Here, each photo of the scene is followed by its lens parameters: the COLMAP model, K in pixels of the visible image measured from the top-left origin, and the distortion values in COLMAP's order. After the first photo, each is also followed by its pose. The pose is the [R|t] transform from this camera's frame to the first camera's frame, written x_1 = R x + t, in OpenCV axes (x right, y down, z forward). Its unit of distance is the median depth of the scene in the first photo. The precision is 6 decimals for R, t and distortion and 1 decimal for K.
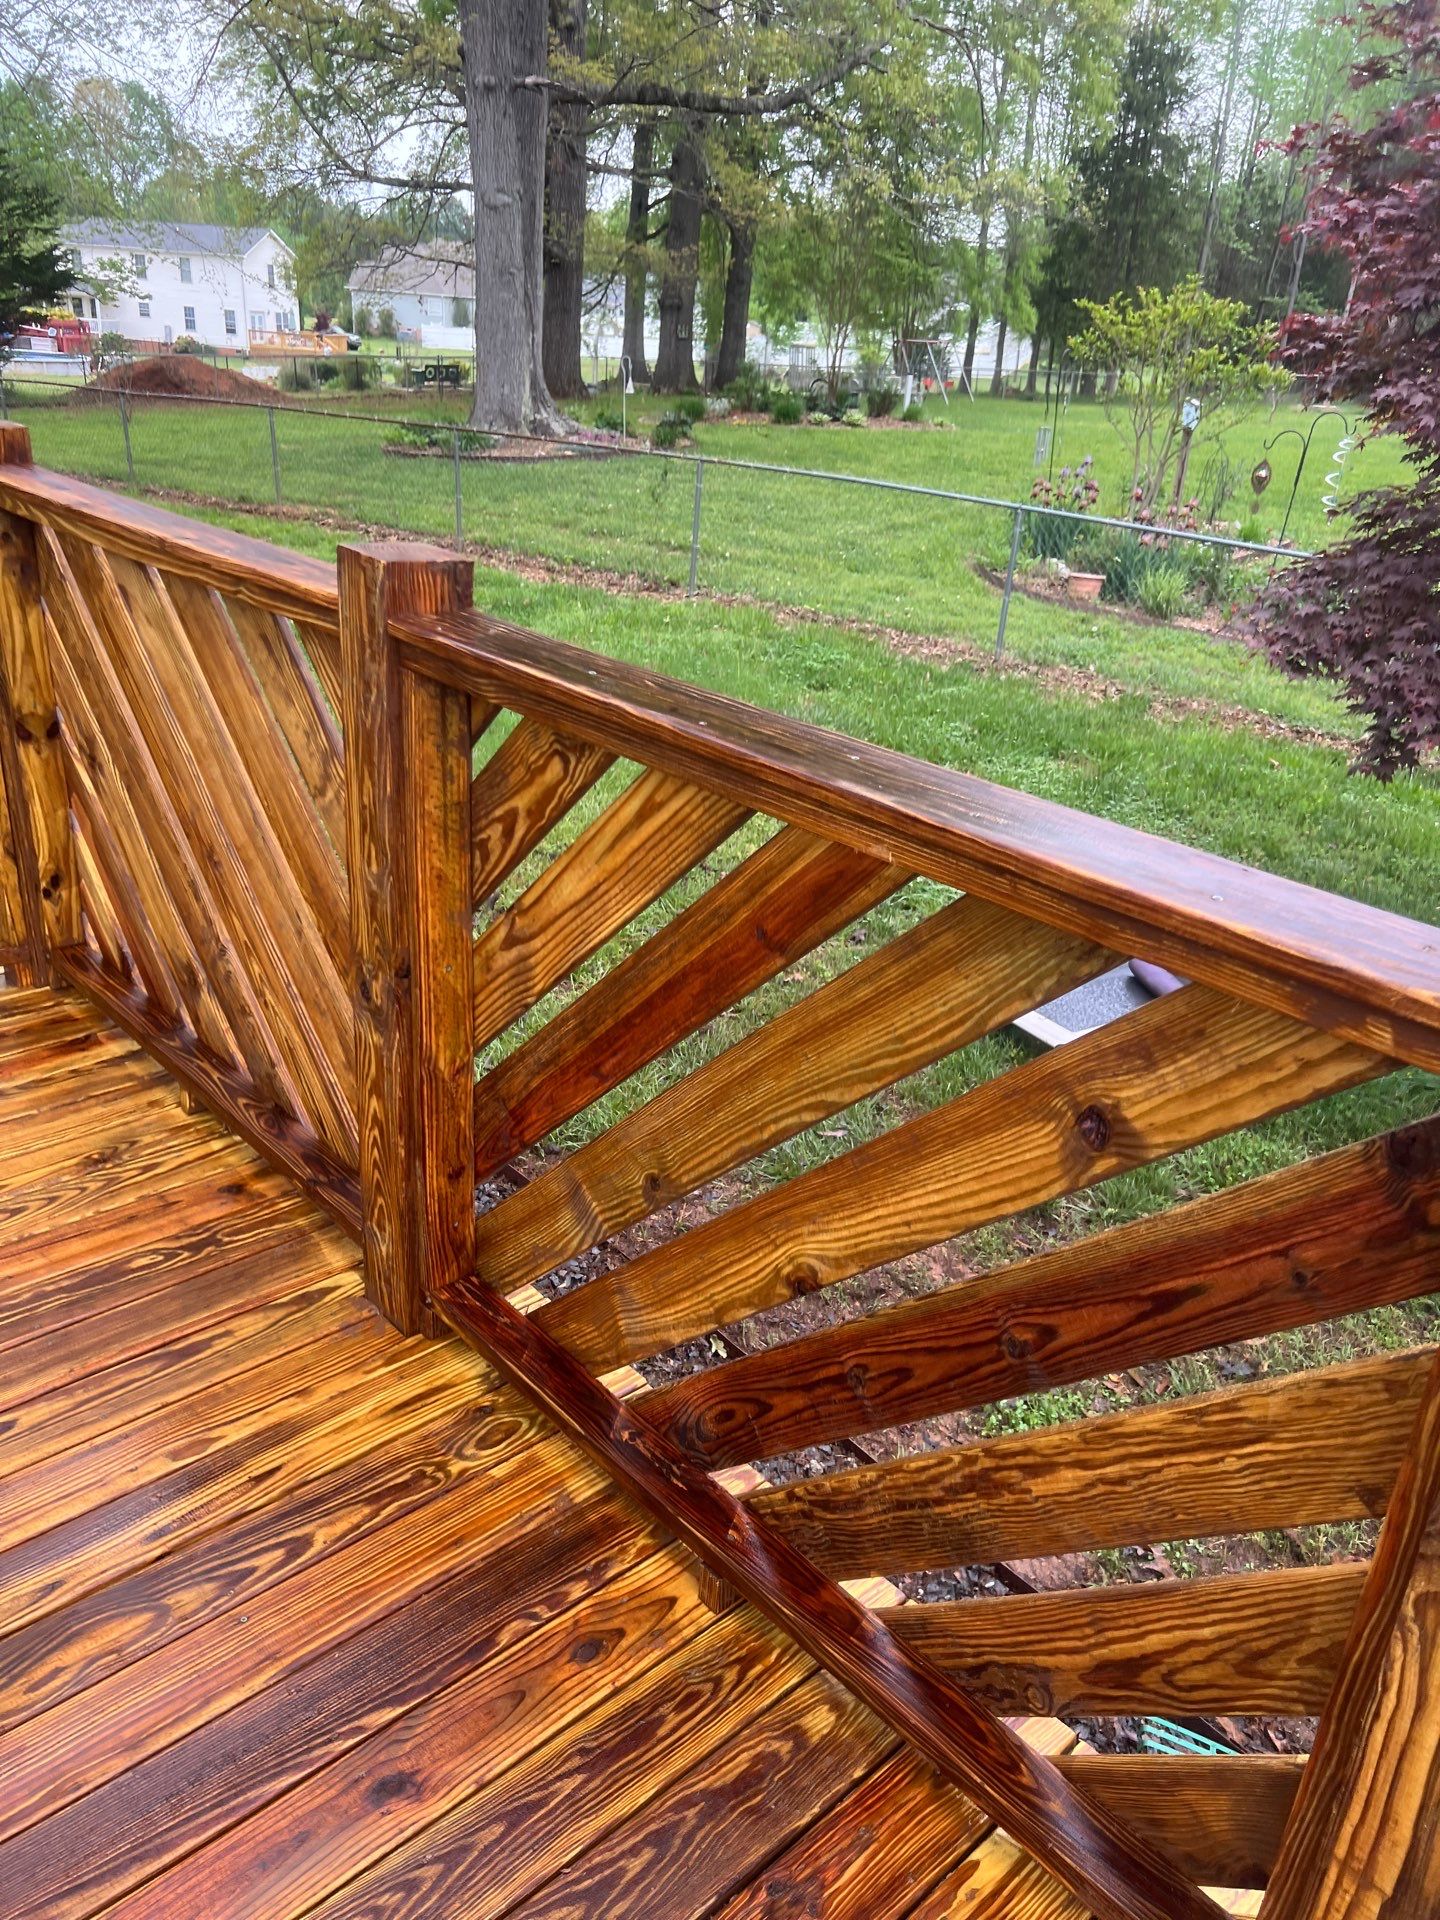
lens RADIAL K [[1417.6, 0, 724.9], [0, 1417.6, 962.9], [0, 0, 1]] dist [0.035349, -0.049147]
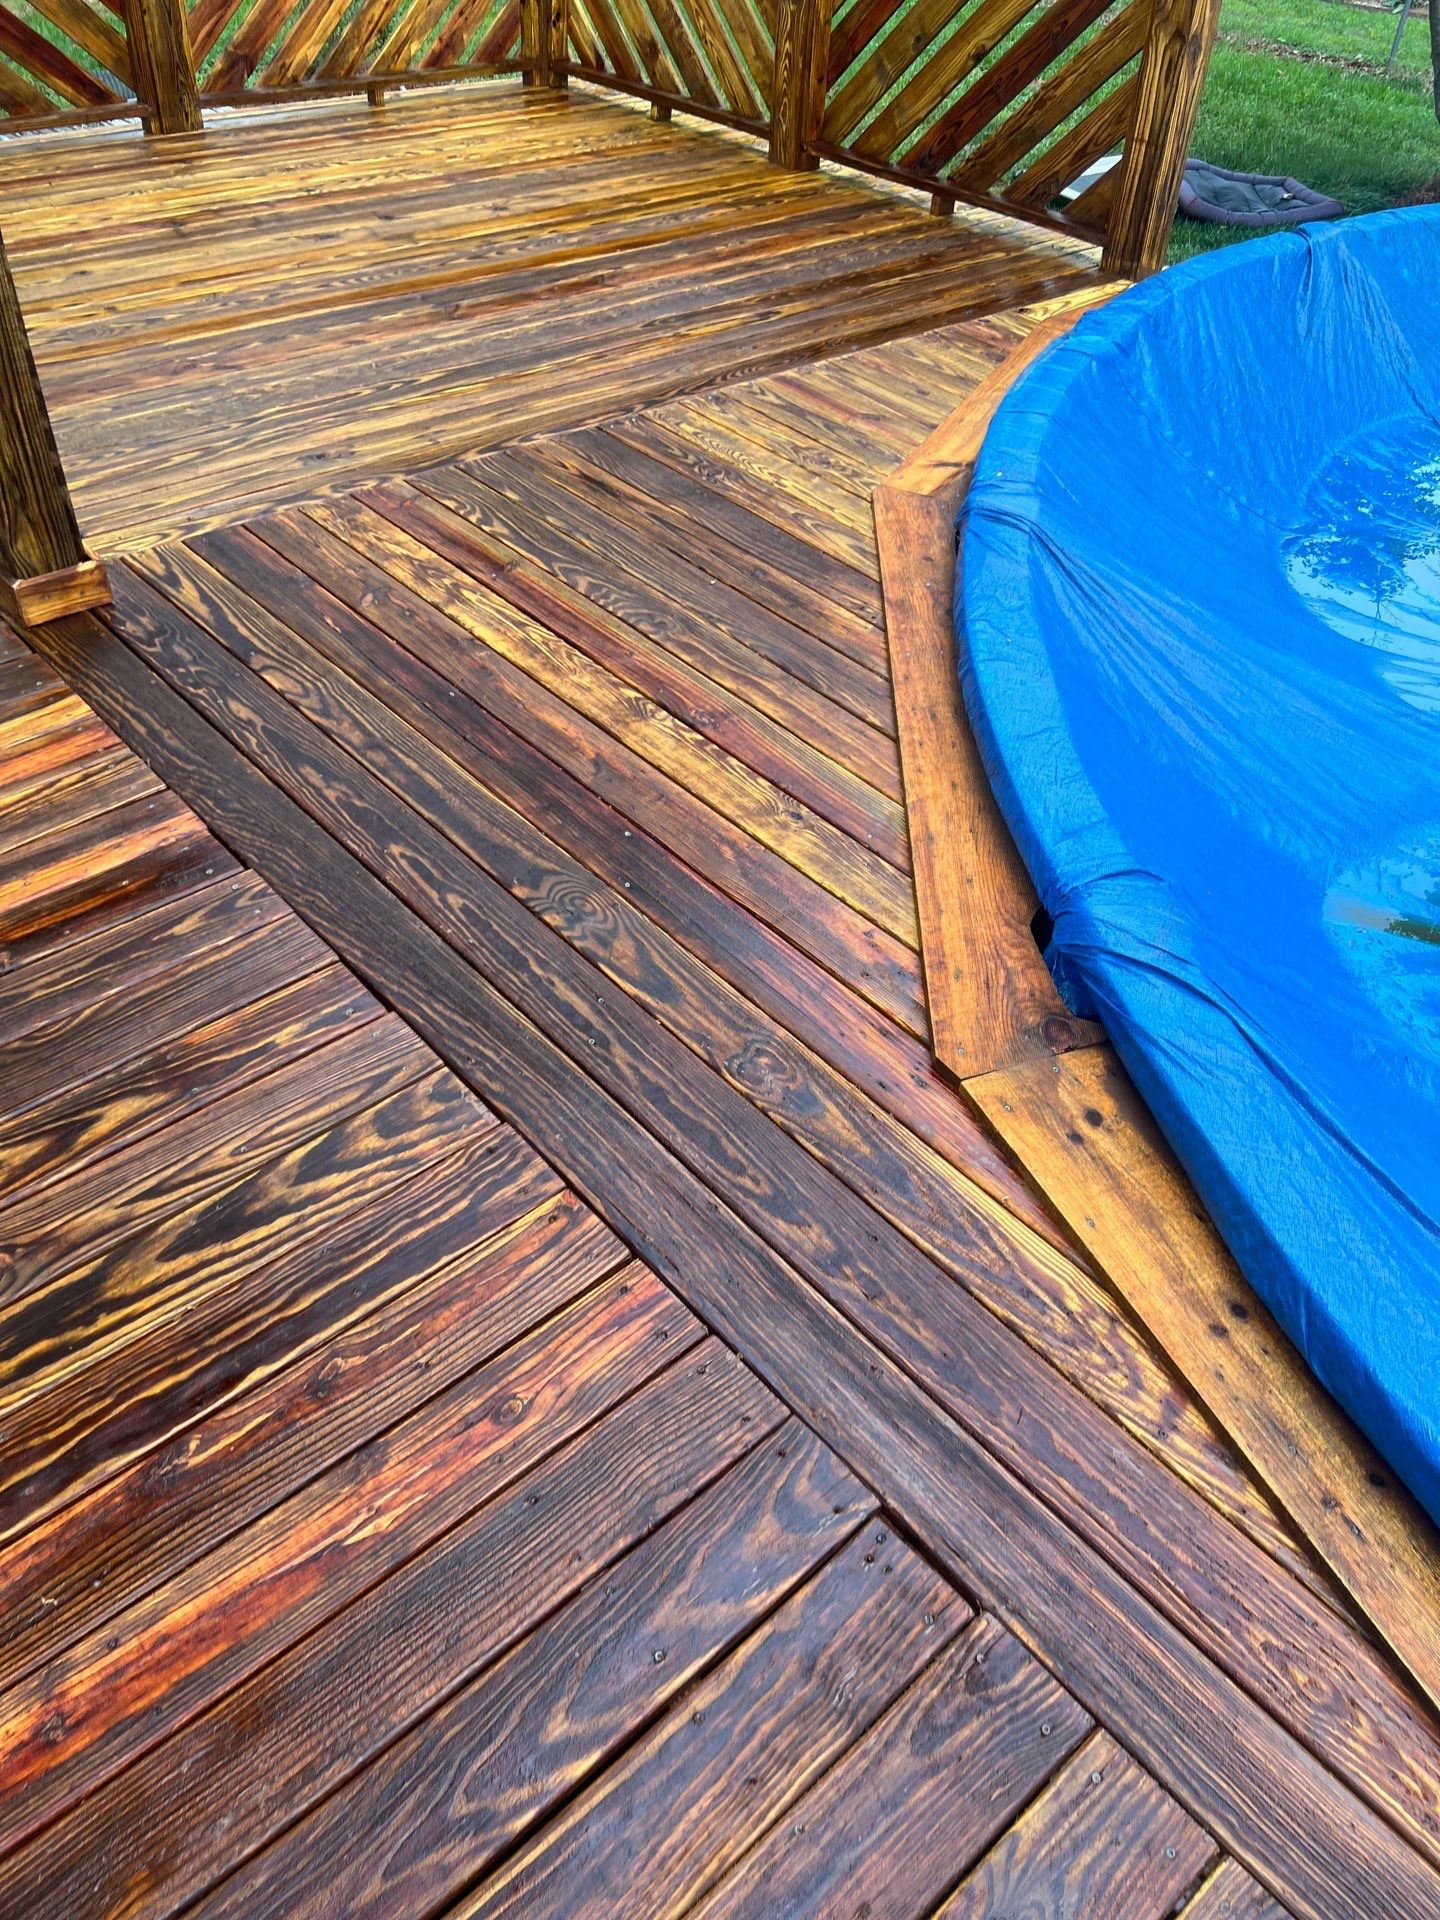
lens RADIAL K [[1417.6, 0, 705.9], [0, 1417.6, 941.9], [0, 0, 1]] dist [0.035349, -0.049147]
pose [[0.999352, 0.002574, -0.035895, -0.320219], [0.008167, 0.955189, 0.295883, 0.897998], [0.035049, -0.295985, 0.954549, -1.881966]]
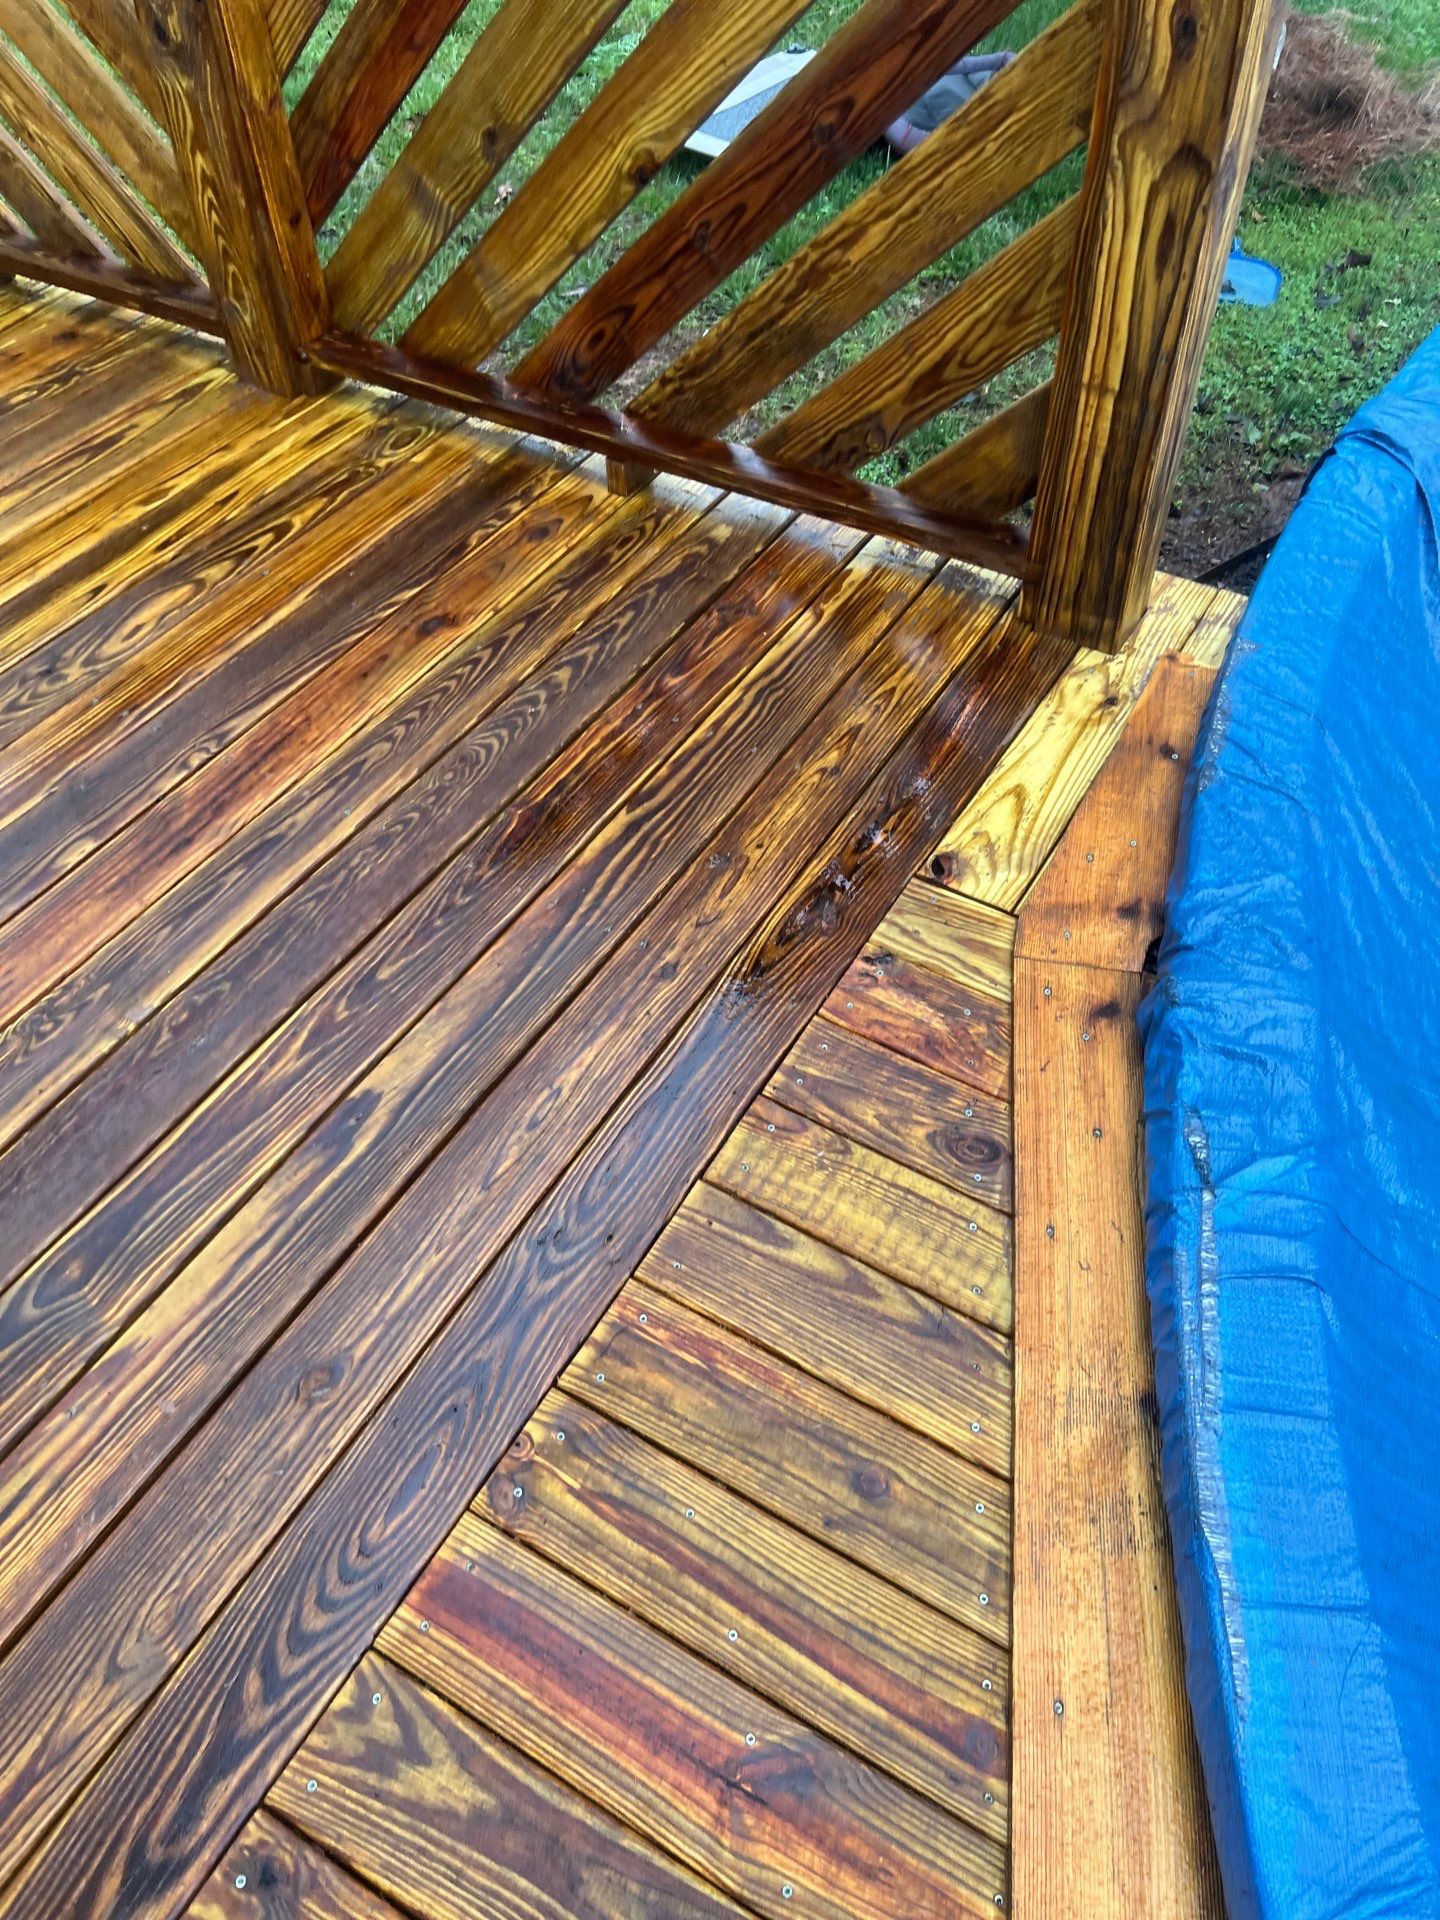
lens RADIAL K [[1417.6, 0, 740.7], [0, 1417.6, 925.8], [0, 0, 1]] dist [0.035349, -0.049147]
pose [[0.952657, -0.266477, 0.146406, -0.184349], [0.184155, 0.888858, 0.419545, 0.257156], [-0.241933, -0.372721, 0.895850, -0.307934]]
